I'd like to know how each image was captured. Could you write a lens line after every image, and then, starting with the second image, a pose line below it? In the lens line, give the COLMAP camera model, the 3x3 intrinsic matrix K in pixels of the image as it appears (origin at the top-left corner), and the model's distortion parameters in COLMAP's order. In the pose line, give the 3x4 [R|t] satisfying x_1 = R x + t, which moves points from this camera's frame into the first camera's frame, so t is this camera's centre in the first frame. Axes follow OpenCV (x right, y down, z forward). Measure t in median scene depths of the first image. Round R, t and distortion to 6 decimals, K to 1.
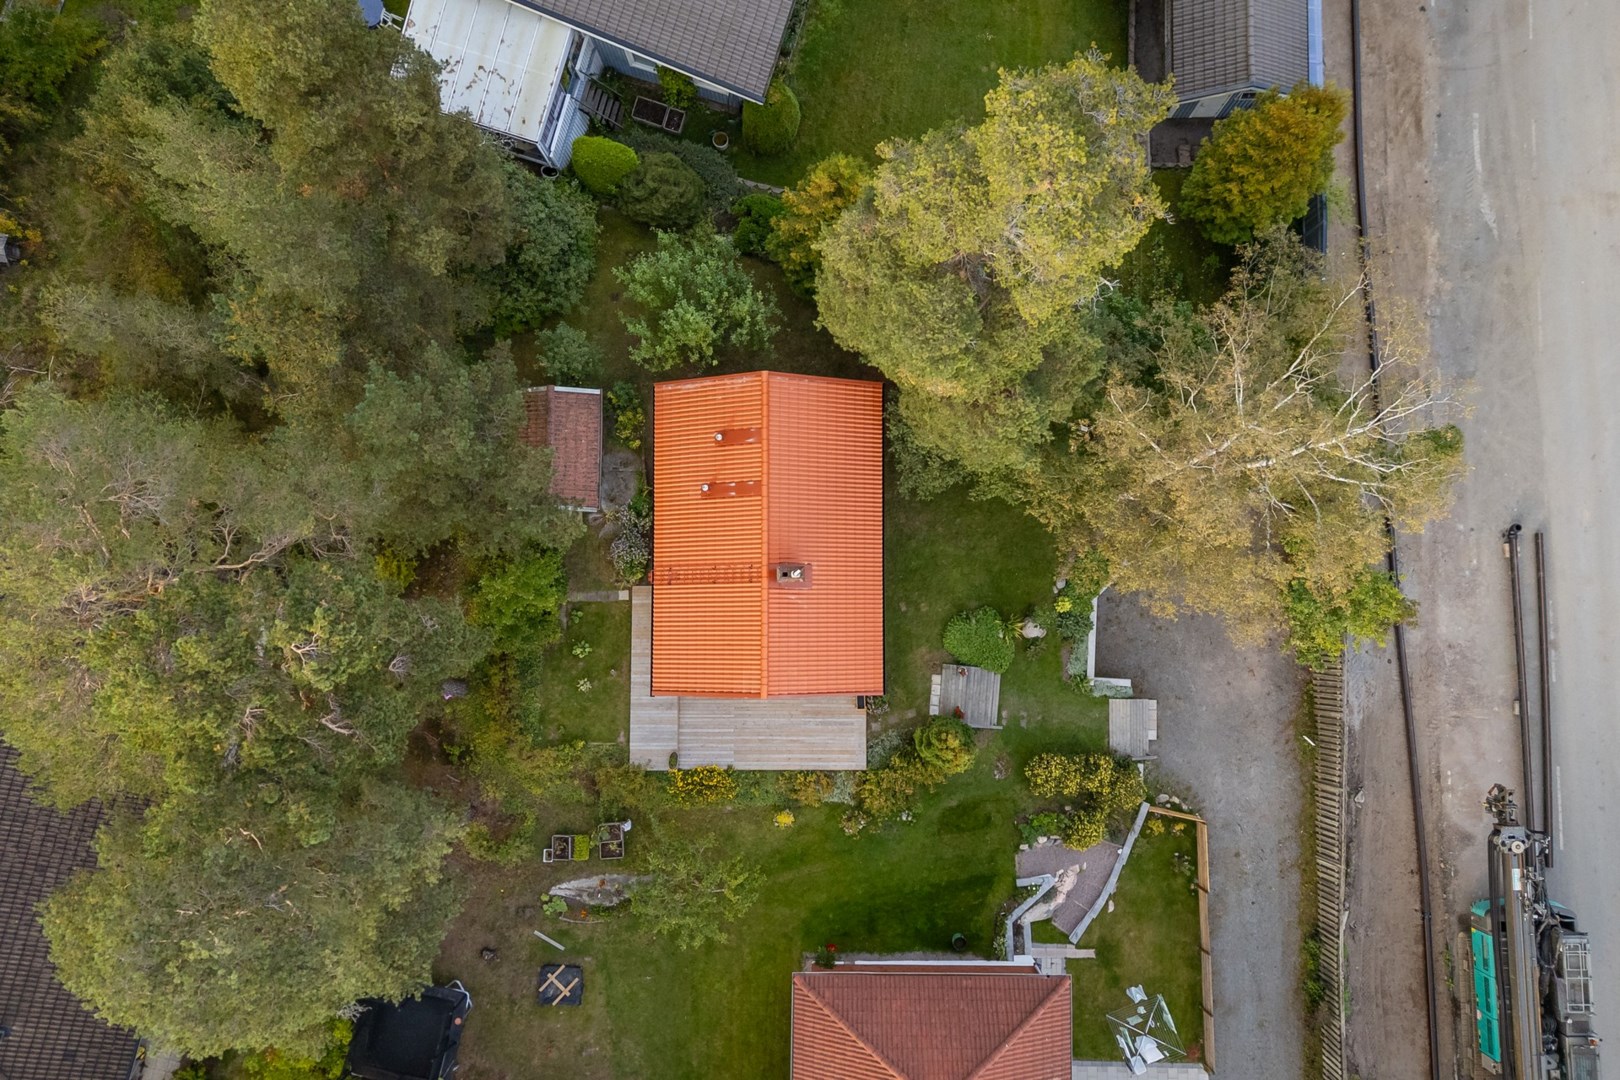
lens RADIAL K [[1189.0, 0, 806.6], [0, 1189.0, 541.6], [0, 0, 1]] dist [0.050020, -0.034320]
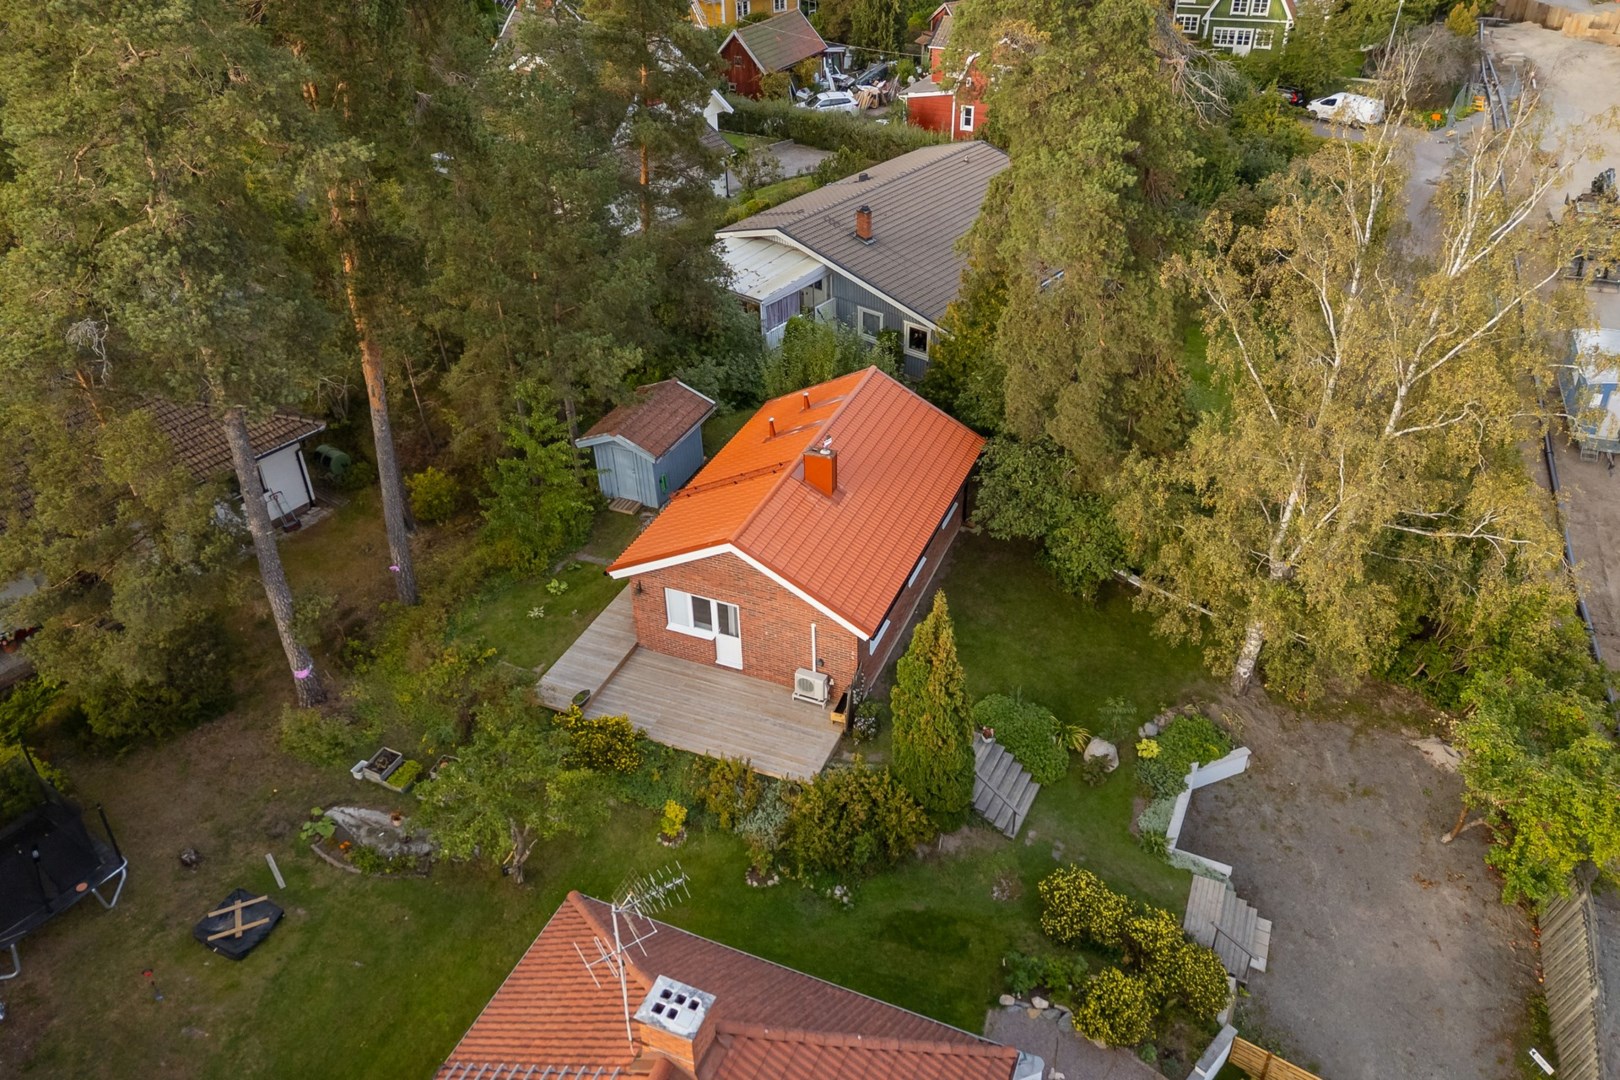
lens RADIAL K [[1189.0, 0, 812.1], [0, 1189.0, 507.8], [0, 0, 1]] dist [0.050020, -0.034320]
pose [[0.921495, 0.215394, -0.323191, 0.233637], [-0.387875, 0.553225, -0.737221, 0.601069], [0.020005, 0.804703, 0.593340, 0.448372]]
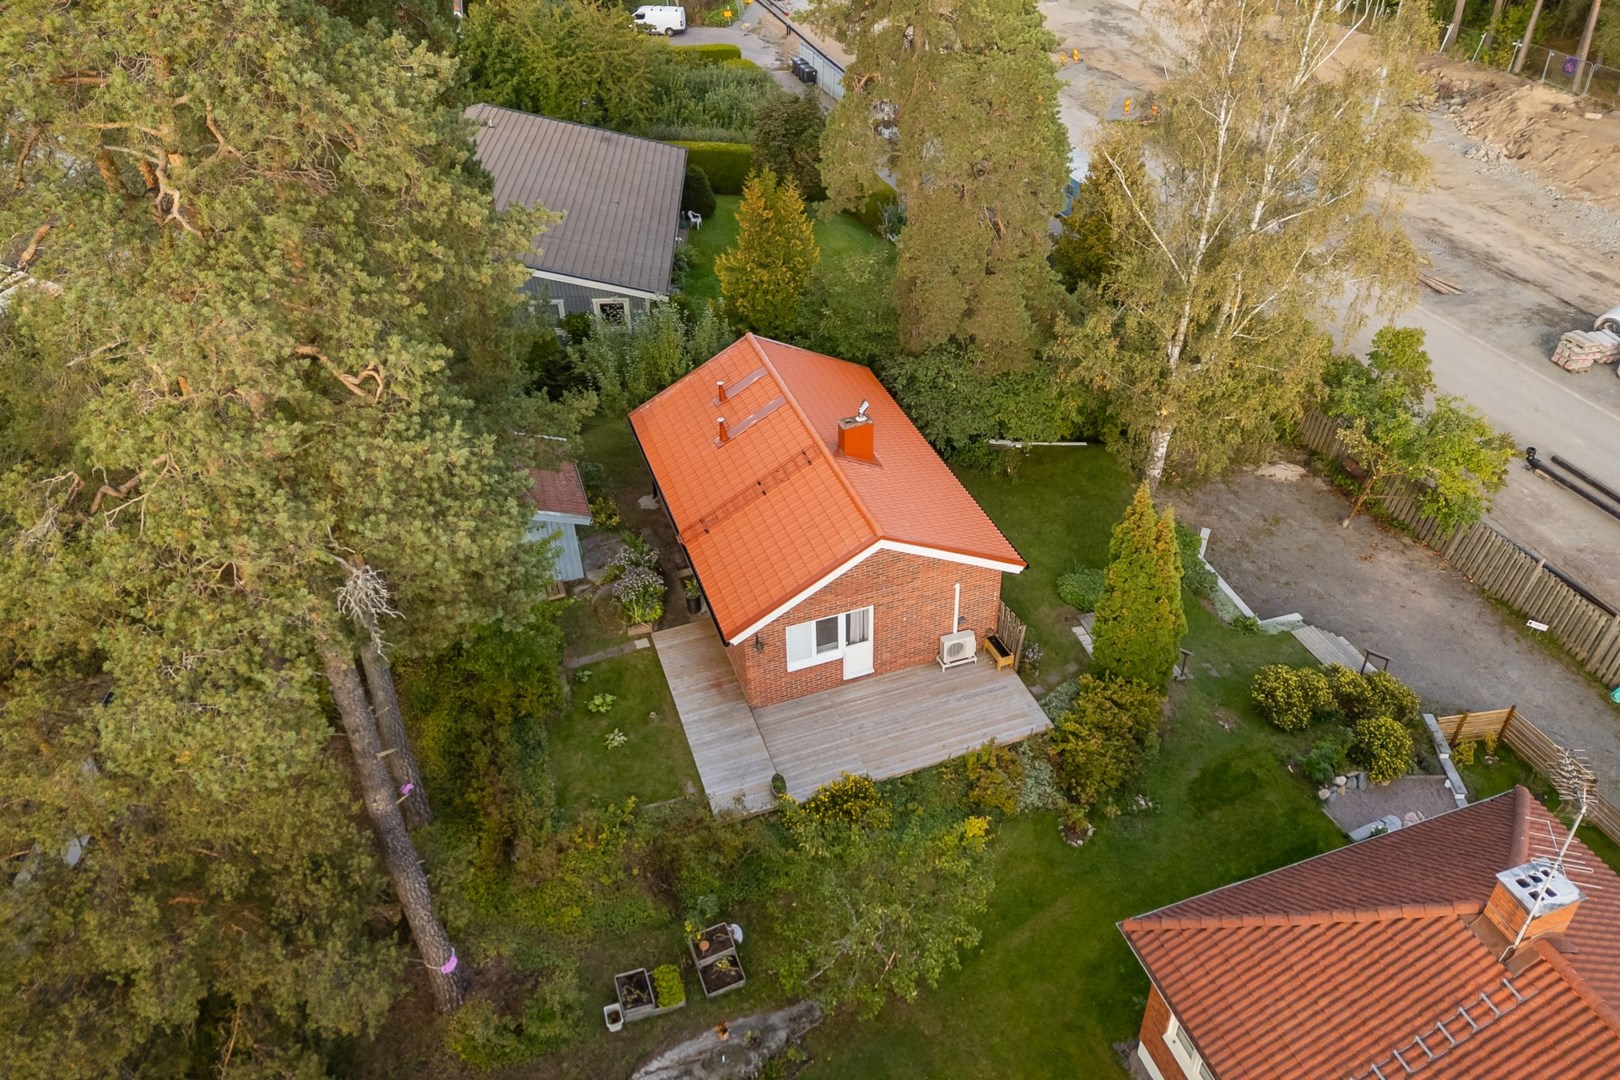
lens RADIAL K [[1189.0, 0, 813.1], [0, 1189.0, 480.0], [0, 0, 1]] dist [0.050020, -0.034320]
pose [[0.942615, -0.185808, 0.277404, -0.235648], [0.333075, 0.581051, -0.742591, 0.555099], [-0.023206, 0.792373, 0.609595, 0.469538]]
